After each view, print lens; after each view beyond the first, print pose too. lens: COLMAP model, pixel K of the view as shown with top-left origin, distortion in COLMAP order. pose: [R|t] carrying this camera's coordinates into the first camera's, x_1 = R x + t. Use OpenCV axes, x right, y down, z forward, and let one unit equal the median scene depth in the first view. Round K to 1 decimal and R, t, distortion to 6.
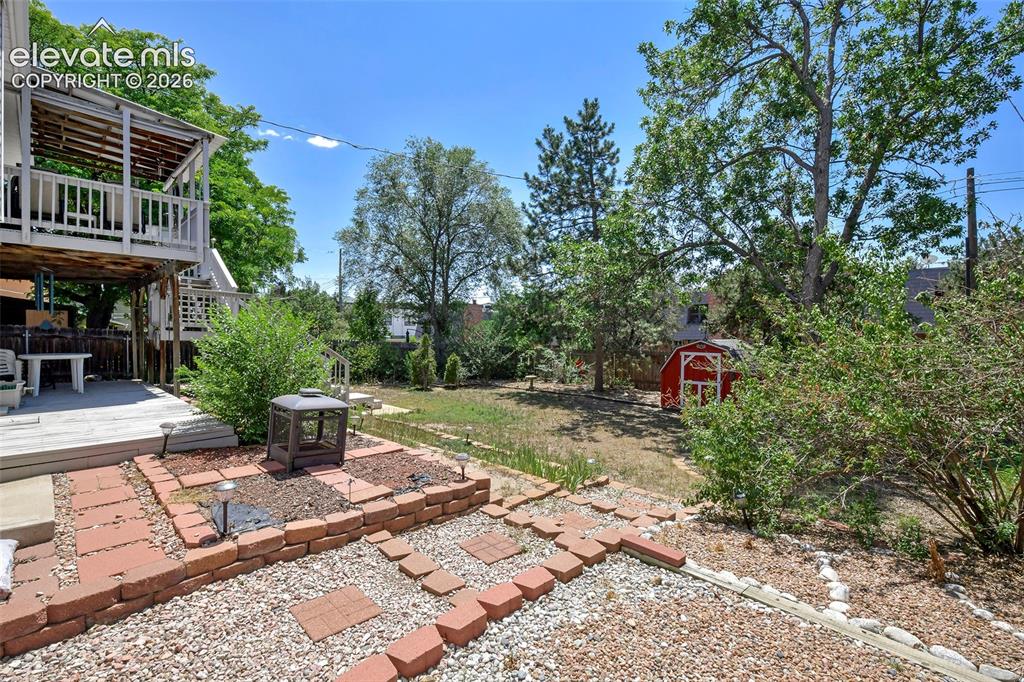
lens RADIAL K [[441.9, 0, 512.6], [0, 441.9, 337.9], [0, 0, 1]] dist [-0.000747, -0.007912]
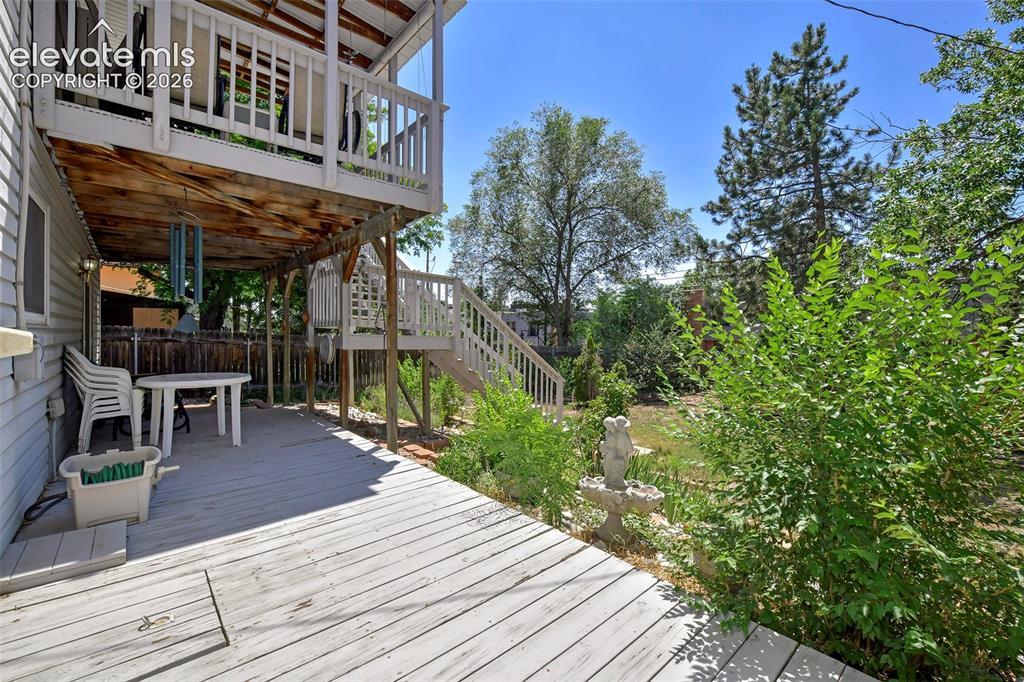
lens RADIAL K [[435.6, 0, 511.9], [0, 435.6, 331.7], [0, 0, 1]] dist [-0.011843, 0.000005]
pose [[0.994279, -0.000832, -0.106815, -0.240322], [-0.000951, 0.999861, -0.016637, -0.004424], [0.106814, 0.016643, 0.994140, 0.201729]]
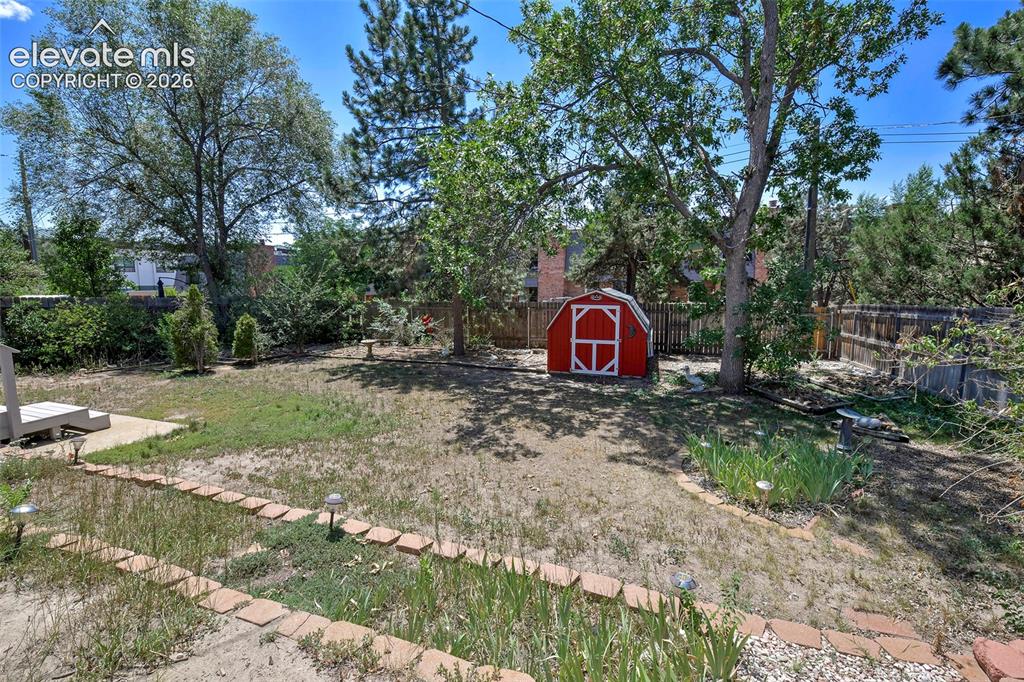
lens RADIAL K [[441.9, 0, 512.6], [0, 441.9, 337.9], [0, 0, 1]] dist [-0.000747, -0.007912]
pose [[0.907764, -0.059009, 0.415309, -0.045009], [0.009621, 0.992725, 0.120020, -0.005055], [-0.419370, -0.104954, 0.901728, 0.215297]]
